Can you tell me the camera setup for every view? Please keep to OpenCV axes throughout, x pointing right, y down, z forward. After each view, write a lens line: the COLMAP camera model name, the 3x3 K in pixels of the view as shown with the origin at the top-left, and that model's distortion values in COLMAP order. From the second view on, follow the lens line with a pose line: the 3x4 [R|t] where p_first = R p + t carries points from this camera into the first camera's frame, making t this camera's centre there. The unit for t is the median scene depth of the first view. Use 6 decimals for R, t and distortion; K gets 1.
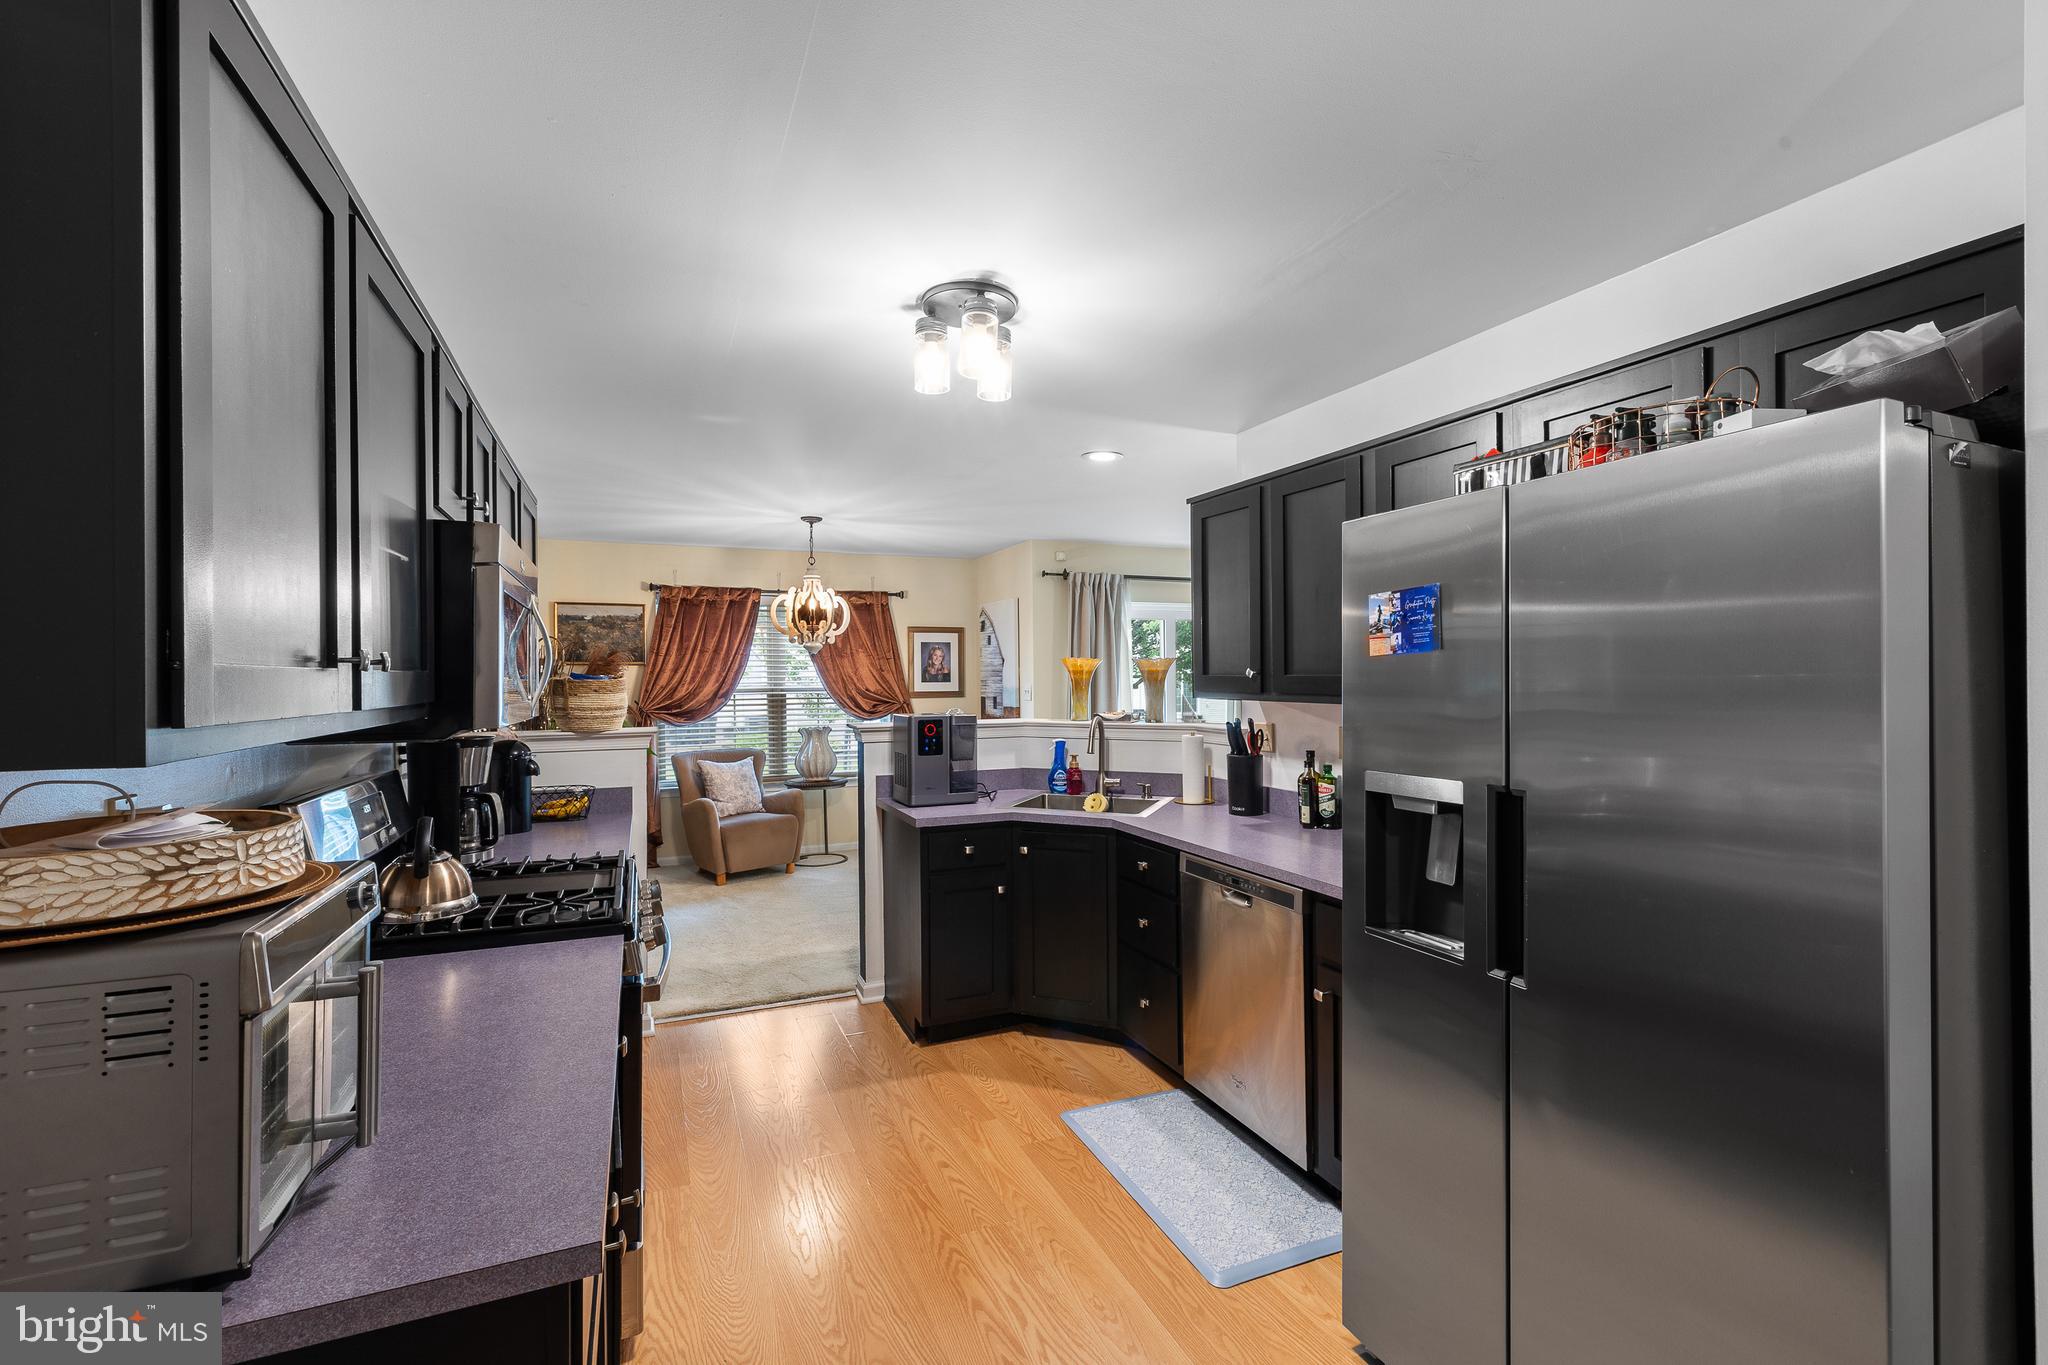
lens RADIAL K [[876.9, 0, 1020.3], [0, 876.9, 675.9], [0, 0, 1]] dist [-0.000487, 0.001264]
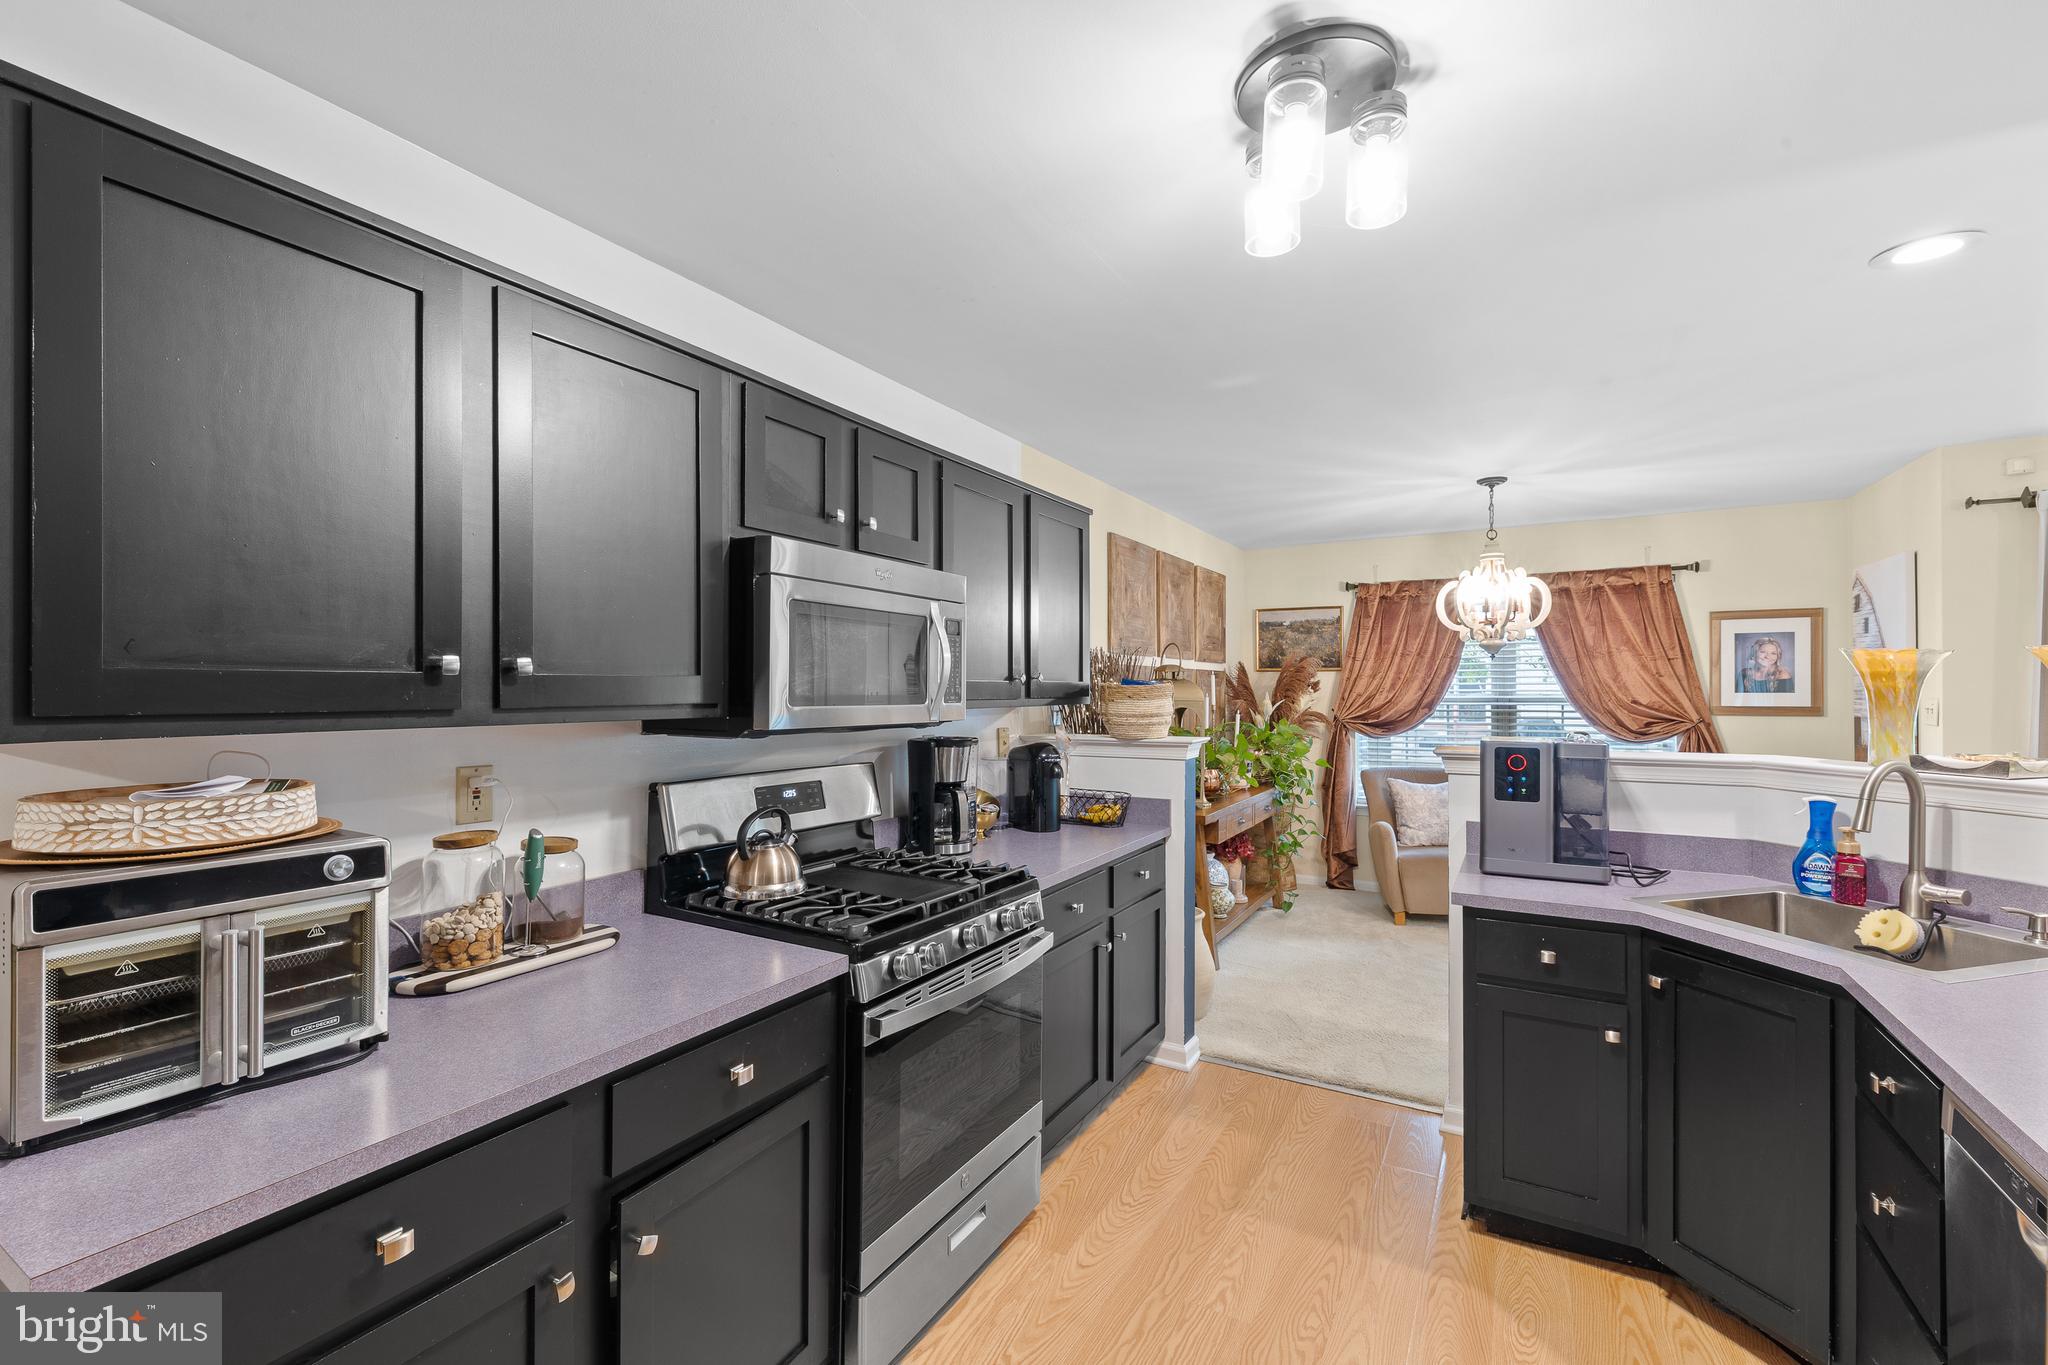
lens RADIAL K [[876.9, 0, 1018.3], [0, 876.9, 689.8], [0, 0, 1]] dist [-0.000487, 0.001264]
pose [[0.596197, 0.007680, -0.802802, 0.116464], [-0.002122, 0.999966, 0.007991, 0.000931], [0.802836, -0.003061, 0.596193, 0.168957]]
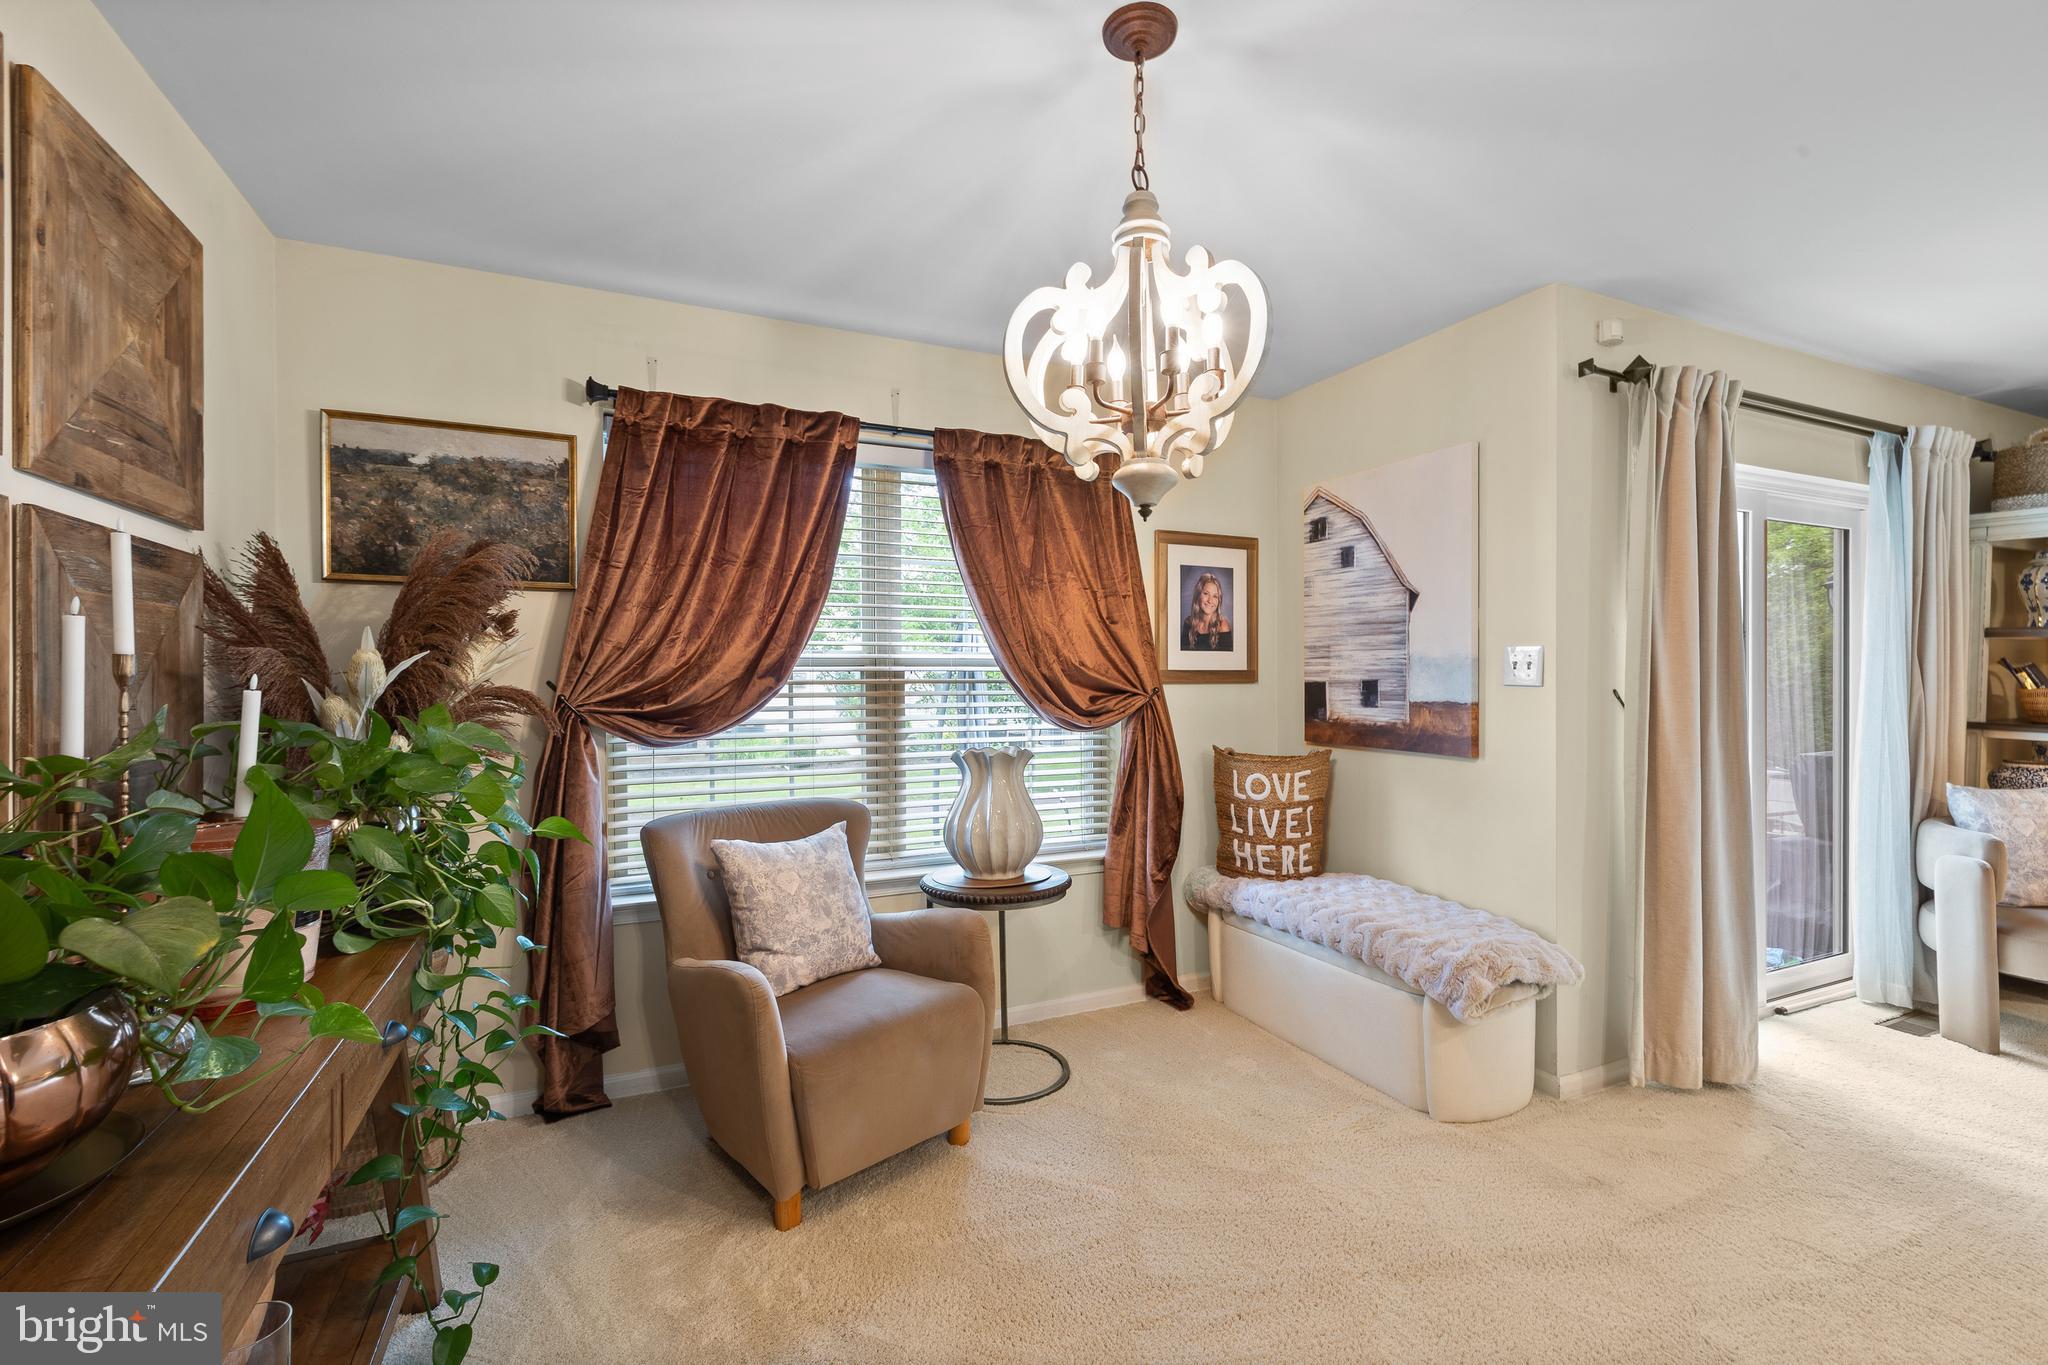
lens RADIAL K [[876.9, 0, 1022.0], [0, 876.9, 680.3], [0, 0, 1]] dist [-0.000487, 0.001264]
pose [[0.999634, 0.004128, 0.026743, -0.240045], [-0.004143, 0.999991, 0.000529, 0.026739], [-0.026741, -0.000639, 0.999642, 0.607349]]
